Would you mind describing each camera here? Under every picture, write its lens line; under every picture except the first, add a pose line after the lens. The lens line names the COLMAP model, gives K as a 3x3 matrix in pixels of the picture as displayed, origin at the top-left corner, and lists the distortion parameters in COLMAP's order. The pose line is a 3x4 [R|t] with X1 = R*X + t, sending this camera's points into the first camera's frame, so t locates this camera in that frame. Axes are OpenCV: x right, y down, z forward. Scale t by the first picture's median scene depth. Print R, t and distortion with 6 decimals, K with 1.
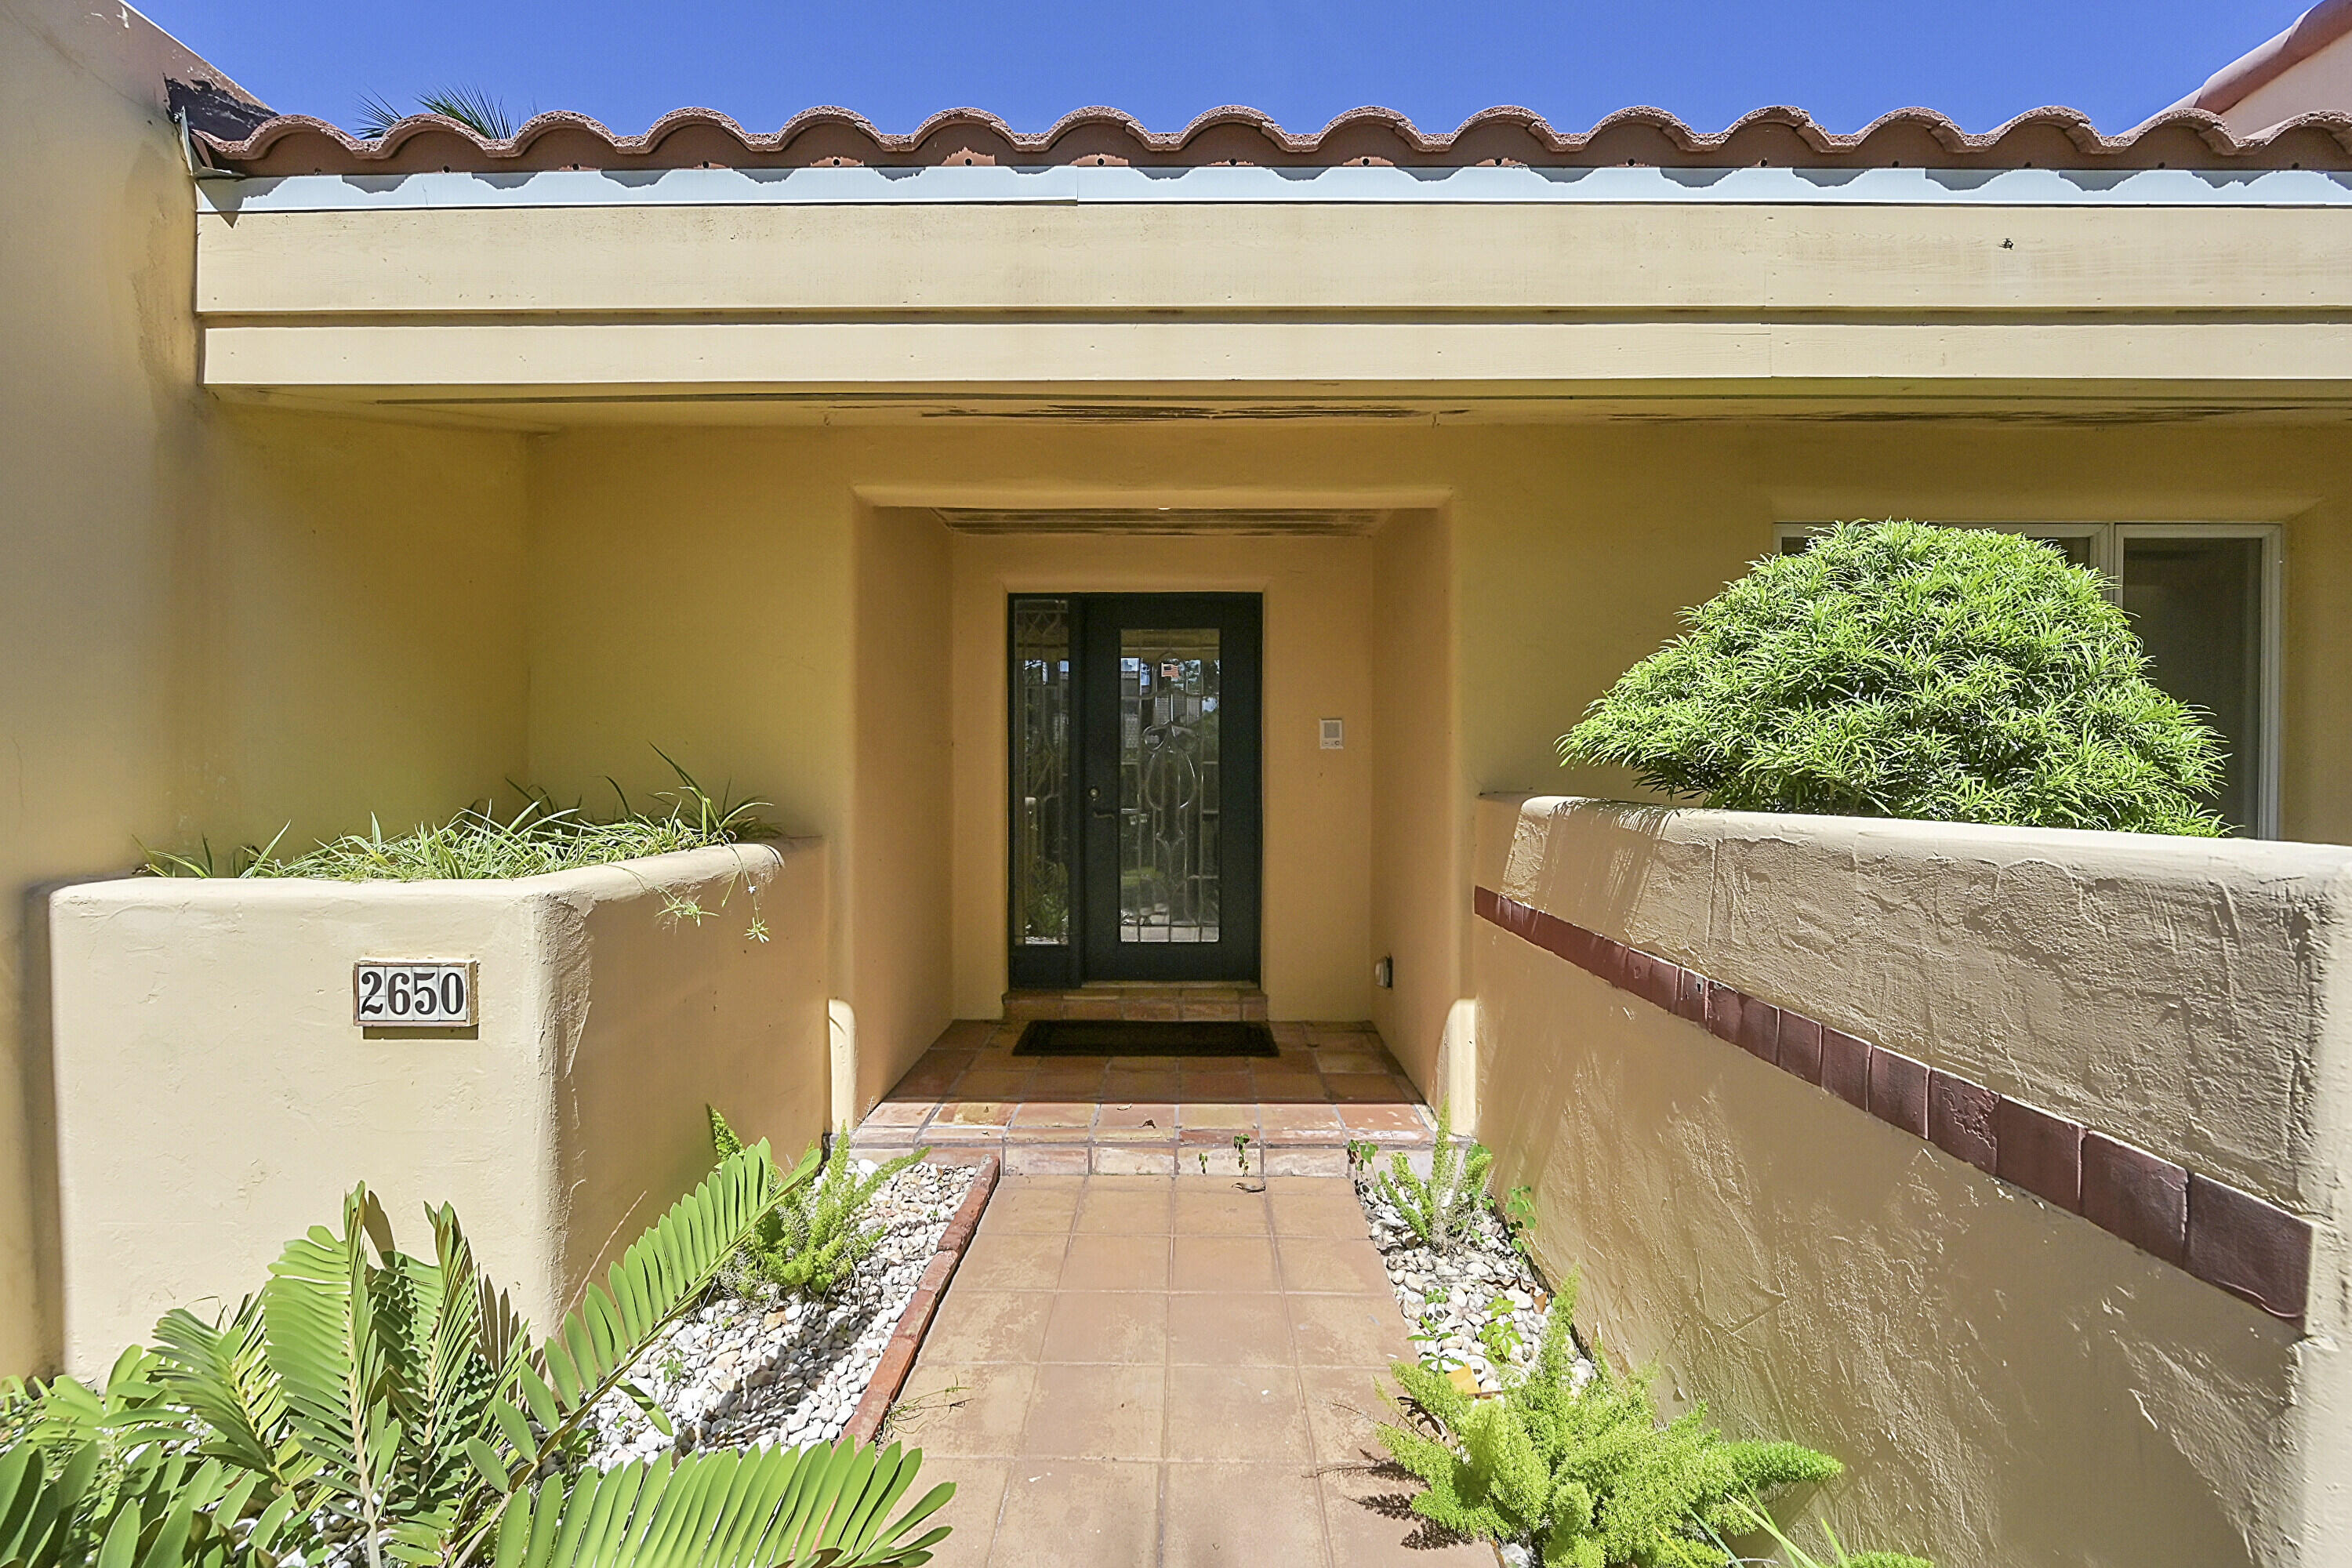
lens RADIAL K [[933.8, 0, 1180.8], [0, 933.8, 767.9], [0, 0, 1]] dist [-0.001489, -0.000157]
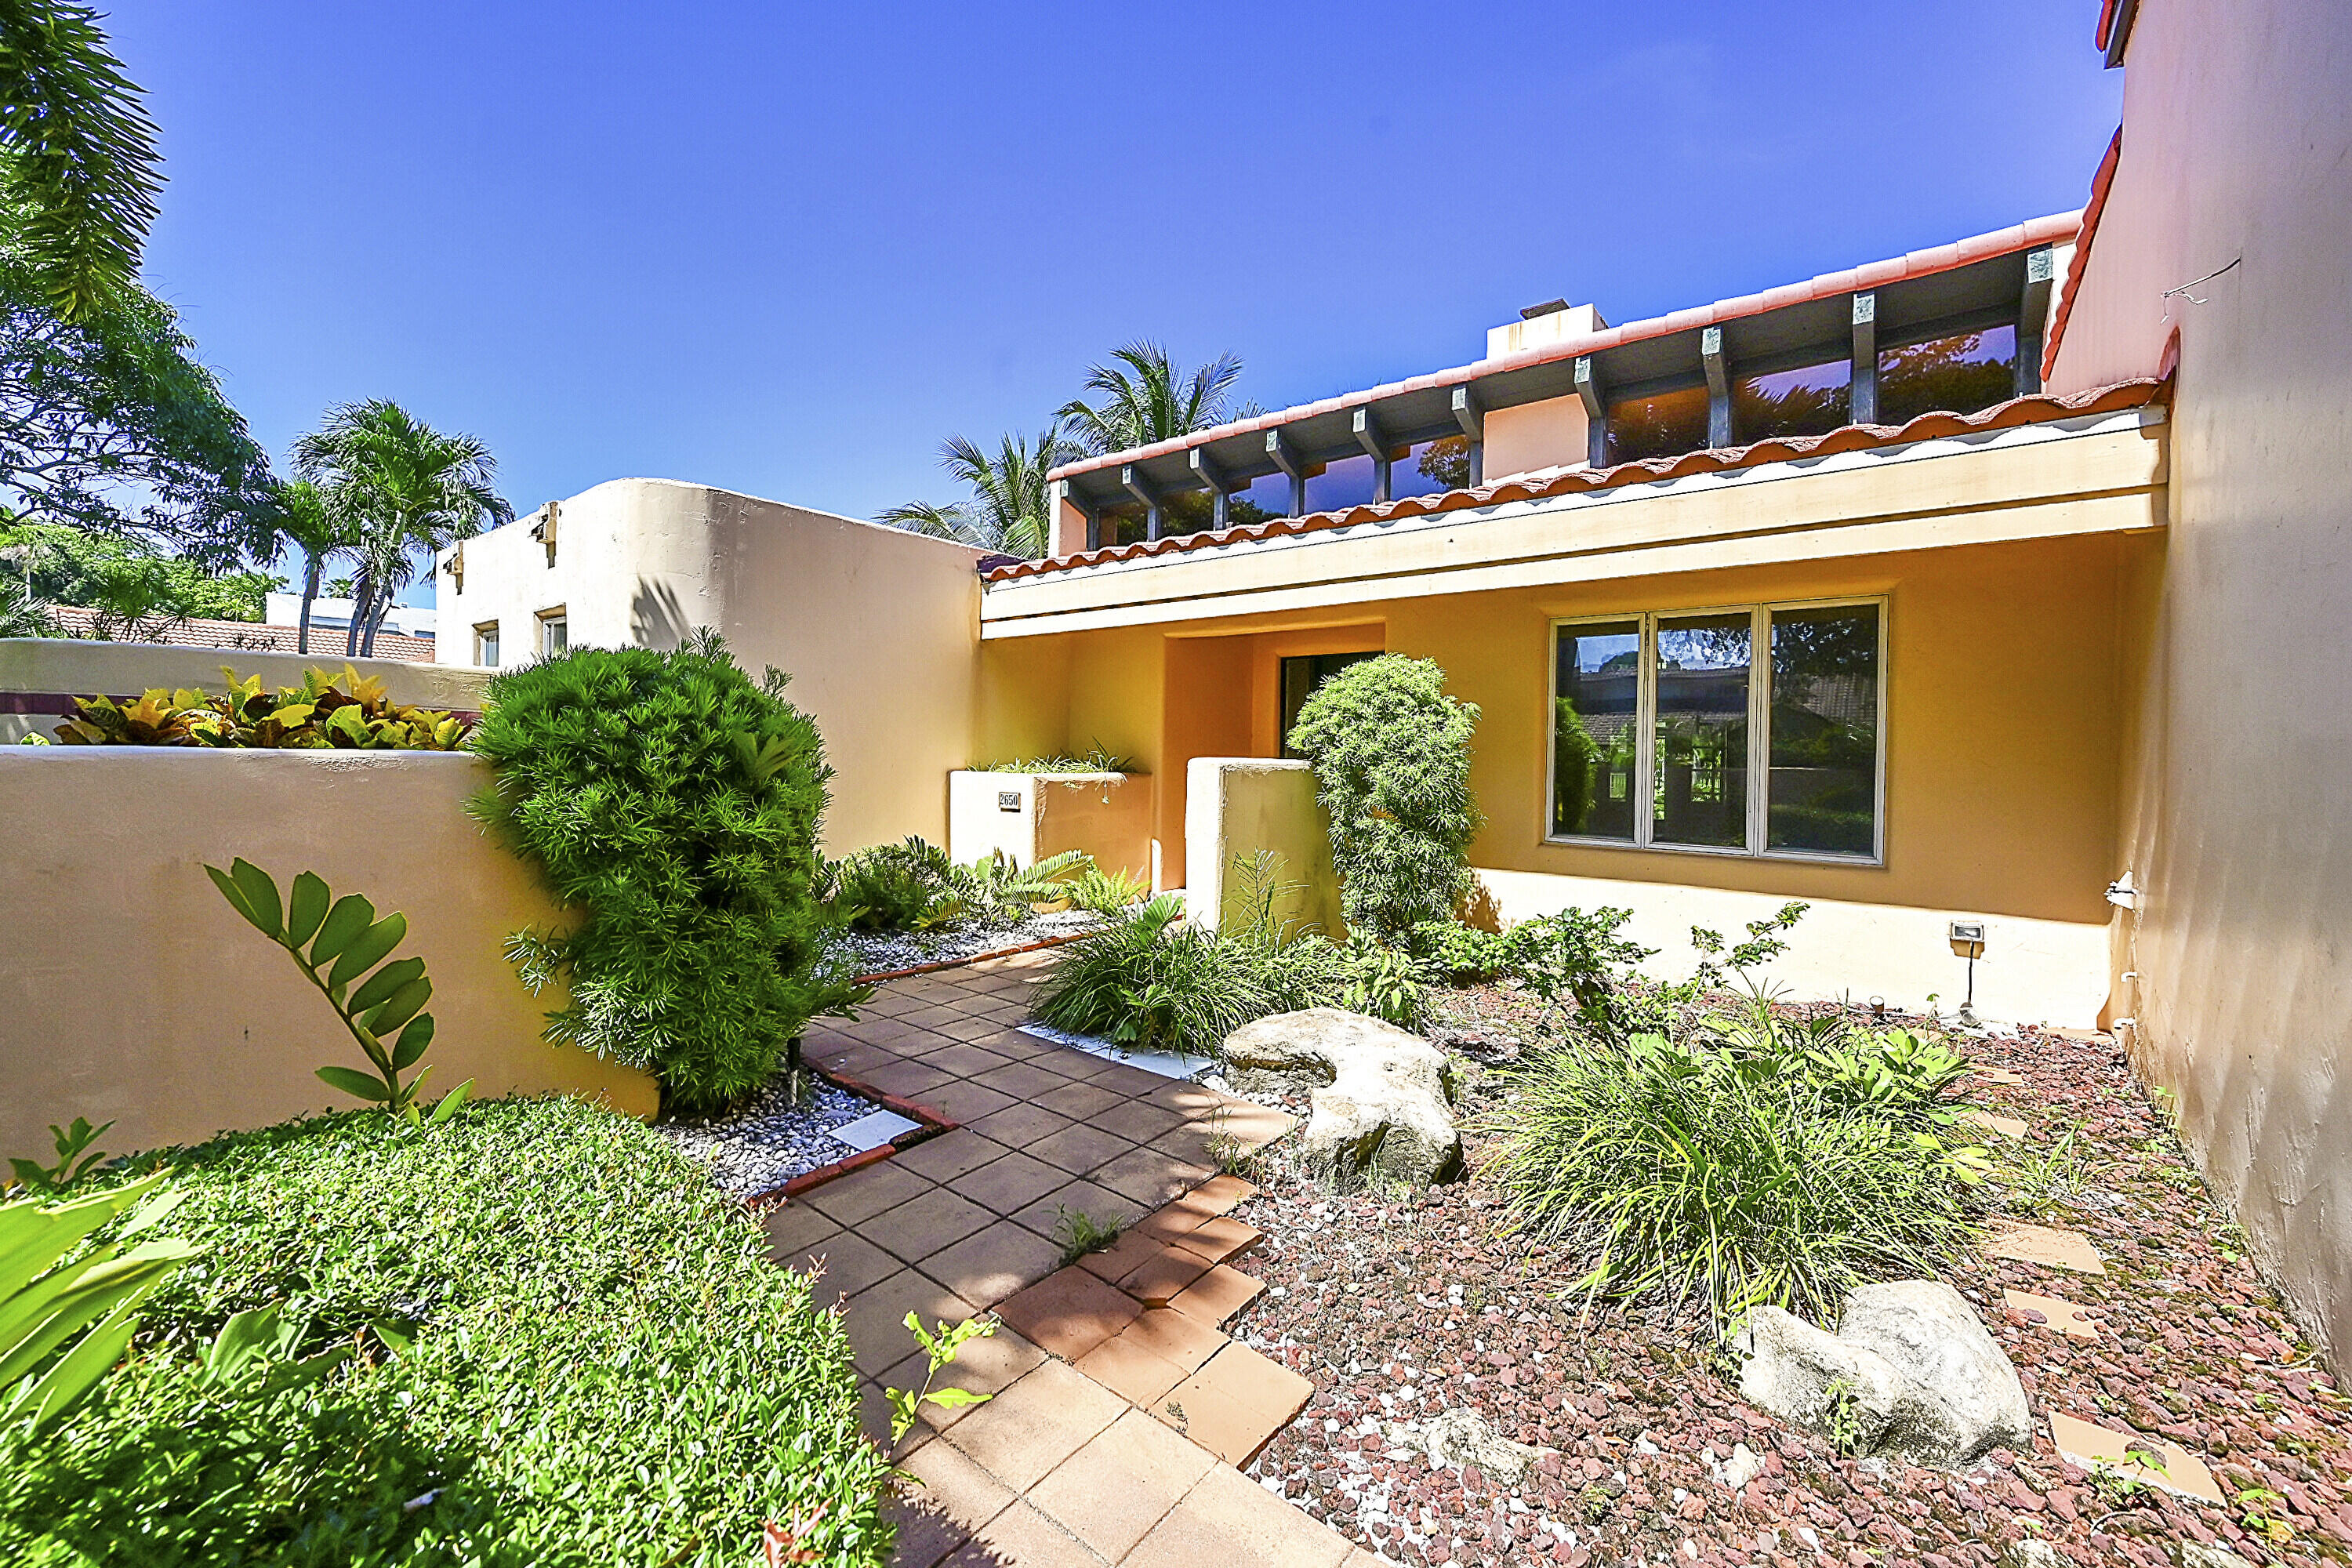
lens RADIAL K [[933.8, 0, 1180.8], [0, 933.8, 767.9], [0, 0, 1]] dist [-0.001489, -0.000157]
pose [[0.788661, 0.020674, -0.614480, 1.866001], [-0.010896, 0.999748, 0.019652, 0.011848], [0.614732, -0.008803, 0.788687, -1.444401]]
